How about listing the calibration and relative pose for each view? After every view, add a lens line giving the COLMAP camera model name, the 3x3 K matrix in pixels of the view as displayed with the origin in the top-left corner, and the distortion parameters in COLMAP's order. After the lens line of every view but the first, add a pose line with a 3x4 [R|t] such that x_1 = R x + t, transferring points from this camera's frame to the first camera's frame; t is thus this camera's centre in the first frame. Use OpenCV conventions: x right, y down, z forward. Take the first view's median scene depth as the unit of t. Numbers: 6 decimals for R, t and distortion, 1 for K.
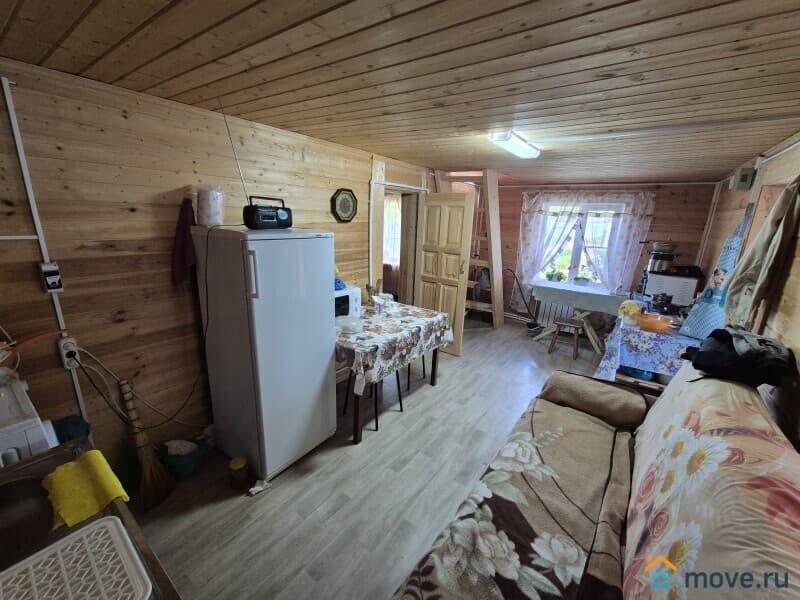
lens RADIAL K [[328.1, 0, 401.2], [0, 328.1, 298.7], [0, 0, 1]] dist [0.008744, -0.000113]
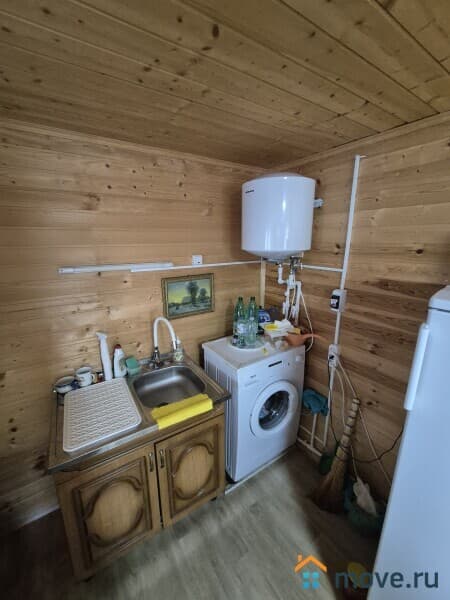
lens RADIAL K [[246.1, 0, 225.9], [0, 246.1, 300.2], [0, 0, 1]] dist [0.008744, -0.000113]
pose [[-0.353532, 0.192318, -0.915439, 0.020298], [-0.248676, 0.924099, 0.290173, -0.234502], [0.901762, 0.330233, -0.278874, 0.840213]]
